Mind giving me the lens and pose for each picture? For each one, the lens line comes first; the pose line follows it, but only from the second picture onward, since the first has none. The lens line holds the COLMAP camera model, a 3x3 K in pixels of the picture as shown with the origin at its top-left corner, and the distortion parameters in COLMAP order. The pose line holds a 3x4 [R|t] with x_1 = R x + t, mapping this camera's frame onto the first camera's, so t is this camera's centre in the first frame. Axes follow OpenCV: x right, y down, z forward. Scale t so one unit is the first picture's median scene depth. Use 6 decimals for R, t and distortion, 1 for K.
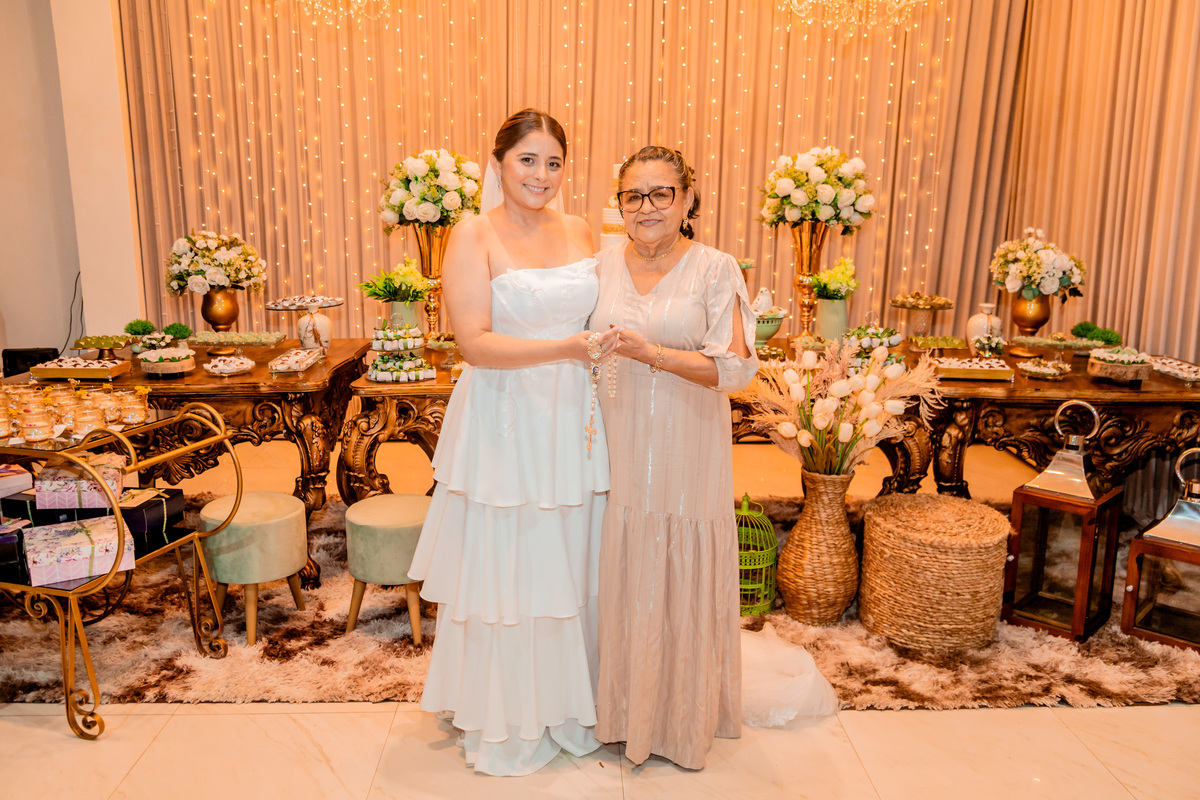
lens RADIAL K [[1021.7, 0, 595.9], [0, 1021.7, 398.0], [0, 0, 1]] dist [0.041413, -0.031825]
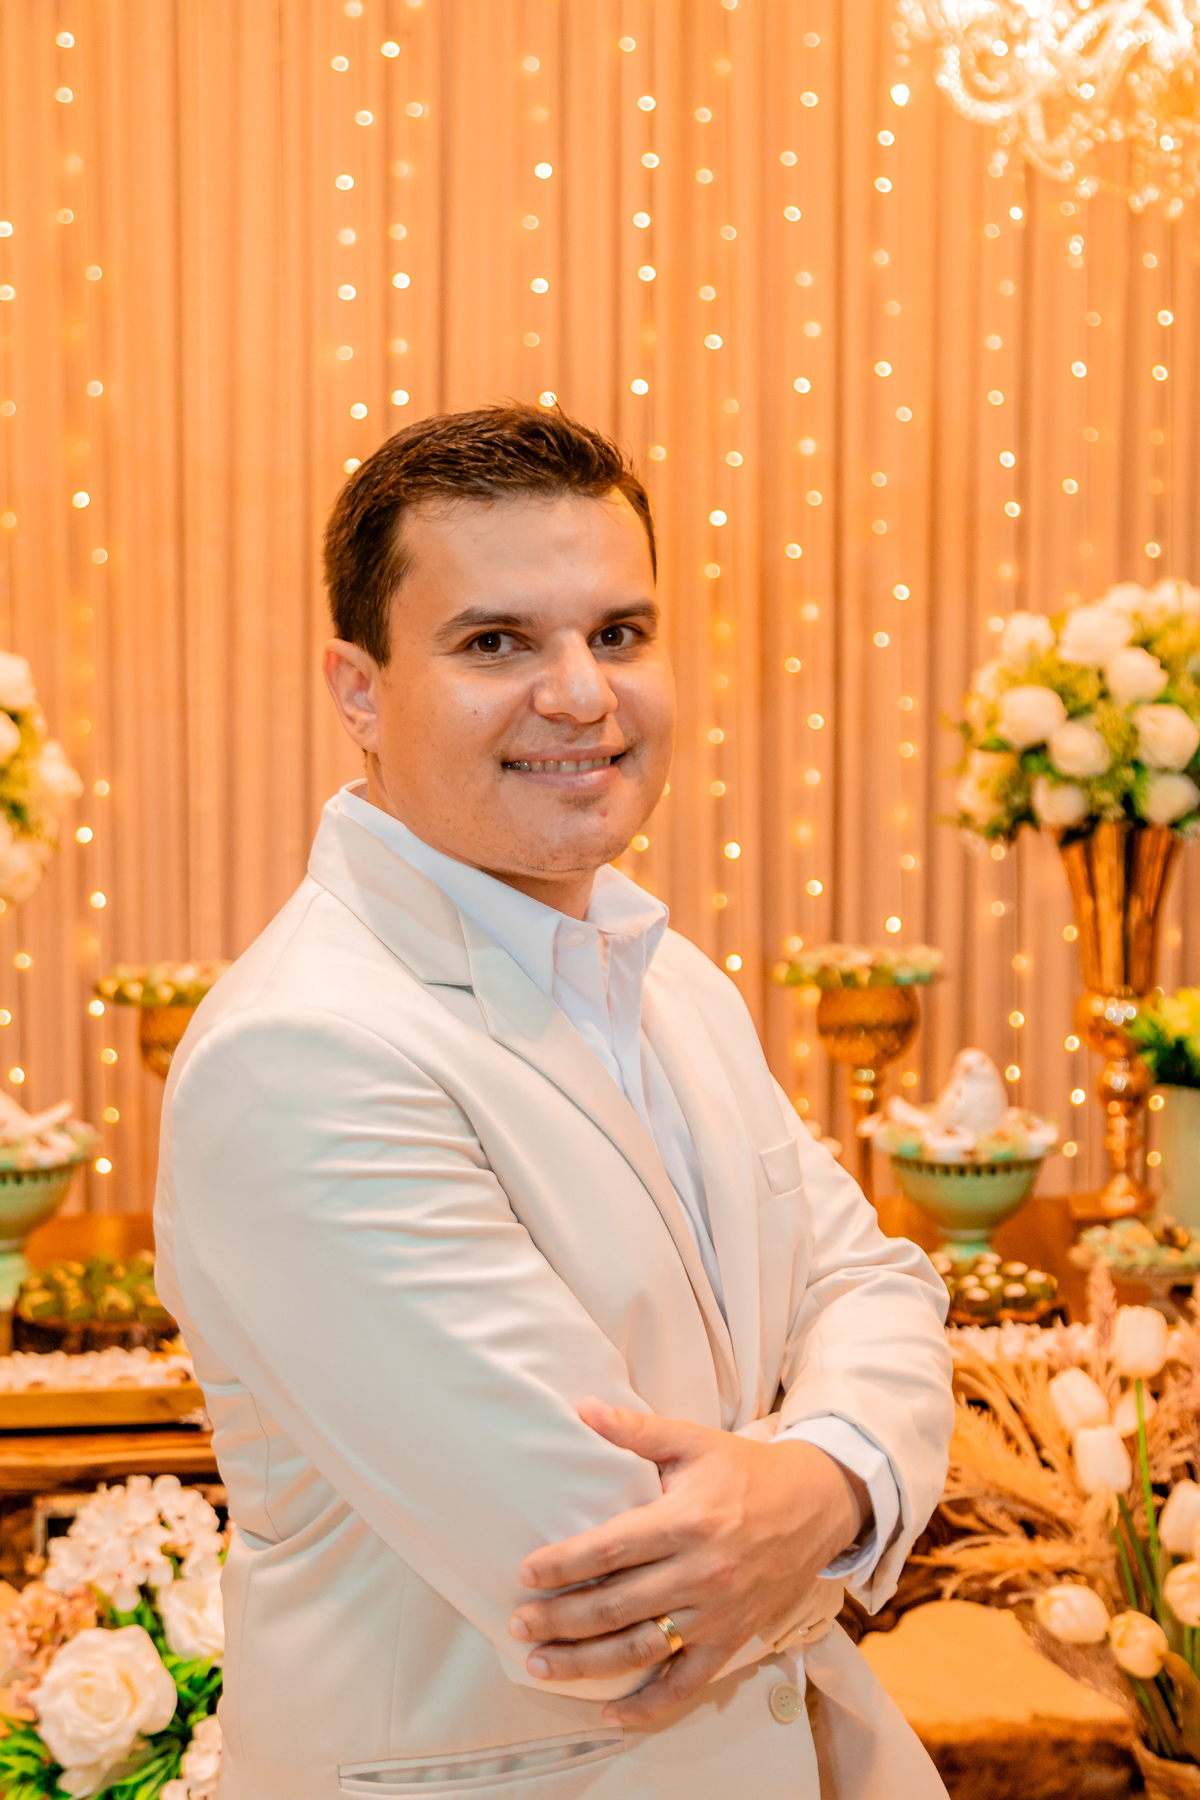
lens RADIAL K [[2705.5, 0, 596.3], [0, 2705.5, 834.2], [0, 0, 1]] dist [0.073031, 0.000000]
pose [[0.999753, -0.020149, 0.009355, 0.051017], [0.021254, 0.990073, -0.138938, -0.067041], [-0.006463, 0.139103, 0.990257, 0.224250]]
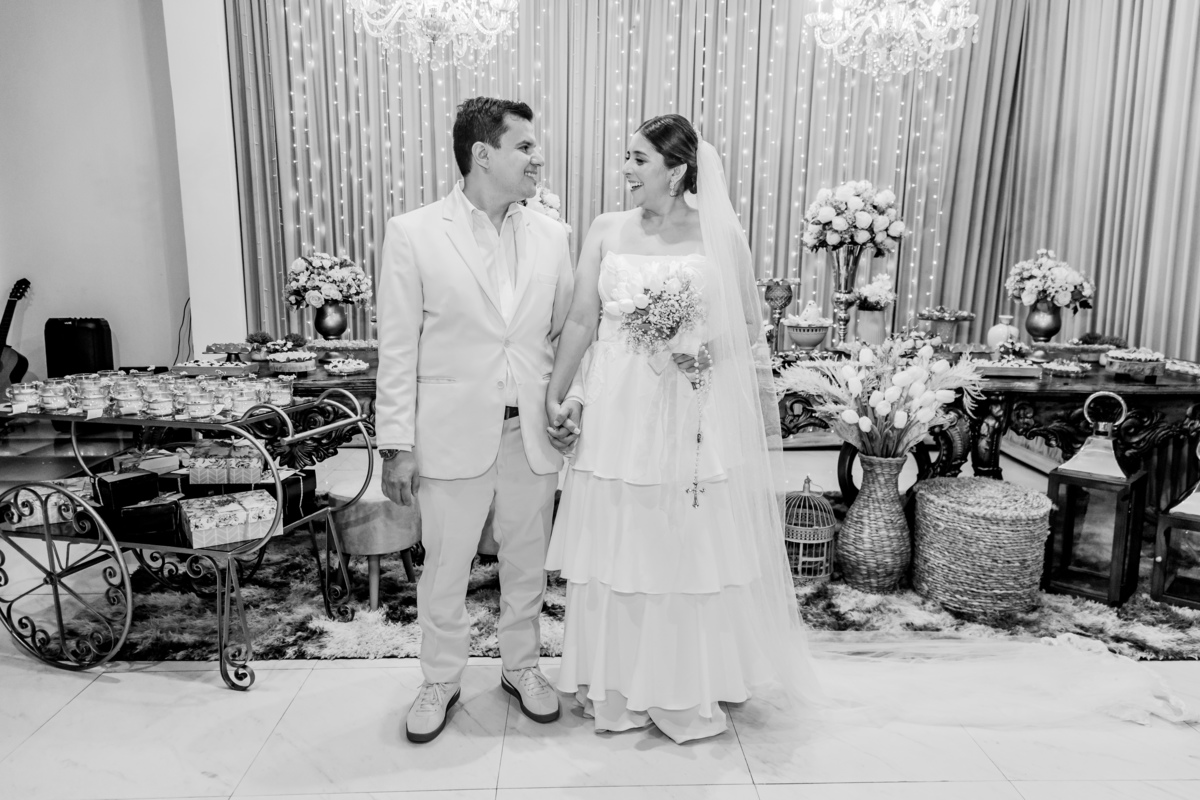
lens RADIAL K [[877.9, 0, 597.9], [0, 877.9, 405.2], [0, 0, 1]] dist [0.046788, -0.000460]
pose [[0.999923, -0.001821, 0.012313, -0.090678], [0.002306, 0.999219, -0.039439, 0.049077], [-0.012232, 0.039465, 0.999146, 0.028182]]
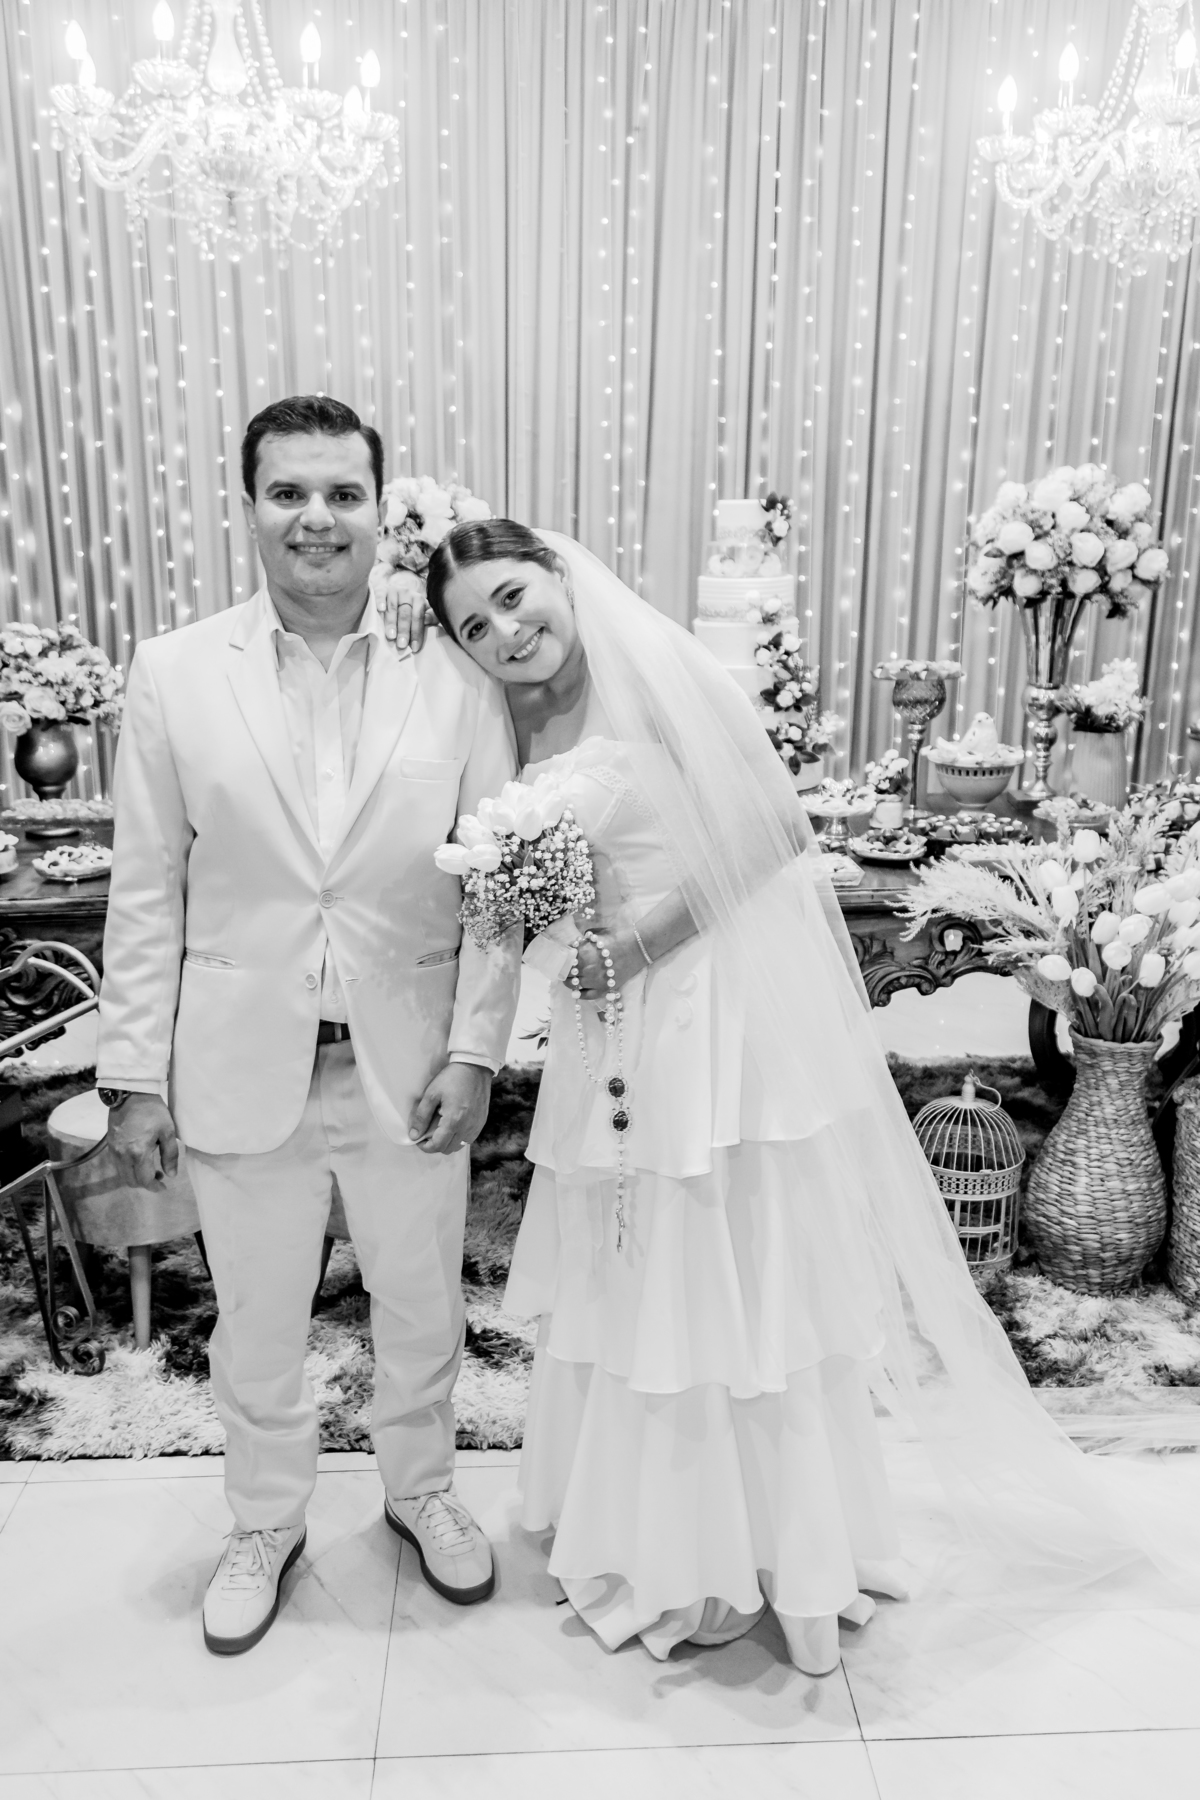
lens RADIAL K [[1636.7, 0, 592.9], [0, 1636.7, 929.0], [0, 0, 1]] dist [0.049011, 0.000000]
pose [[0.999760, -0.012537, 0.017961, -0.081387], [0.011601, 0.998614, 0.051330, -0.037411], [-0.018580, -0.051109, 0.998520, 0.062519]]
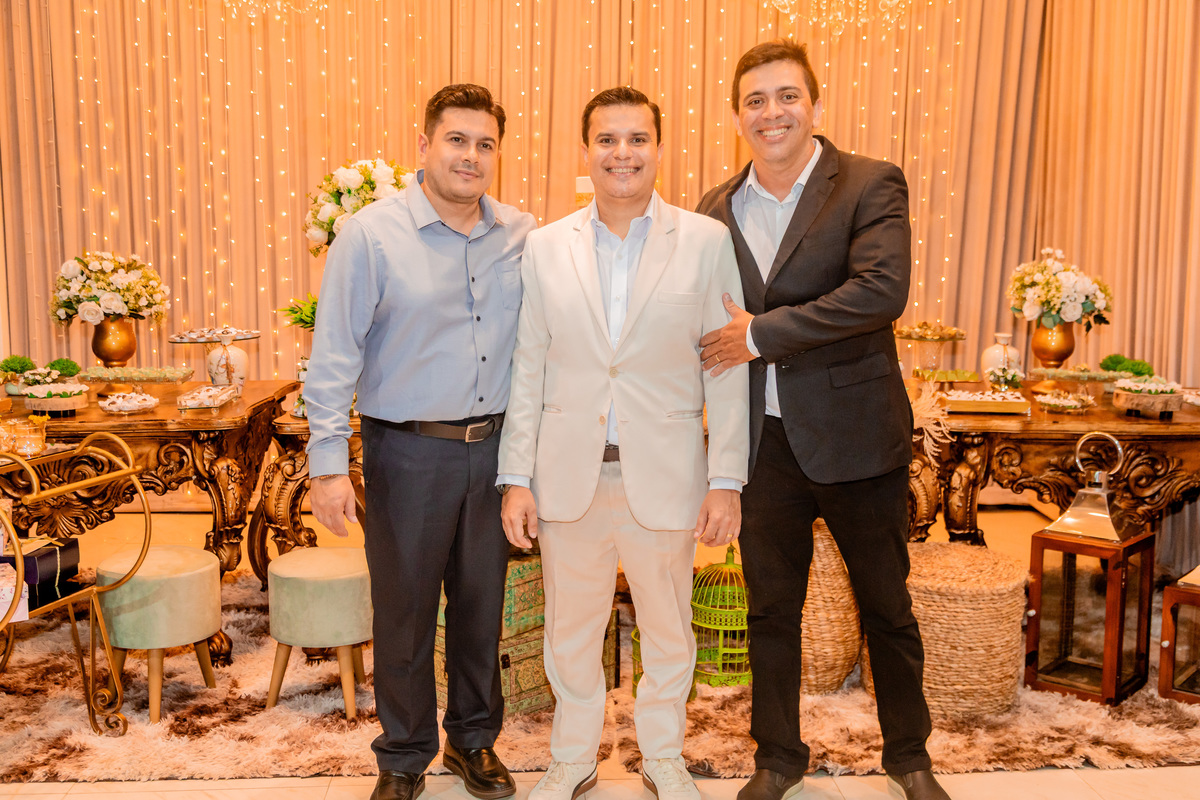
lens RADIAL K [[1315.7, 0, 605.2], [0, 1315.7, 403.1], [0, 0, 1]] dist [0.042730, 0.000000]
pose [[0.999219, -0.005179, 0.039166, -0.003237], [0.008220, 0.996928, -0.077888, 0.056931], [-0.038643, 0.078149, 0.996193, -0.113714]]
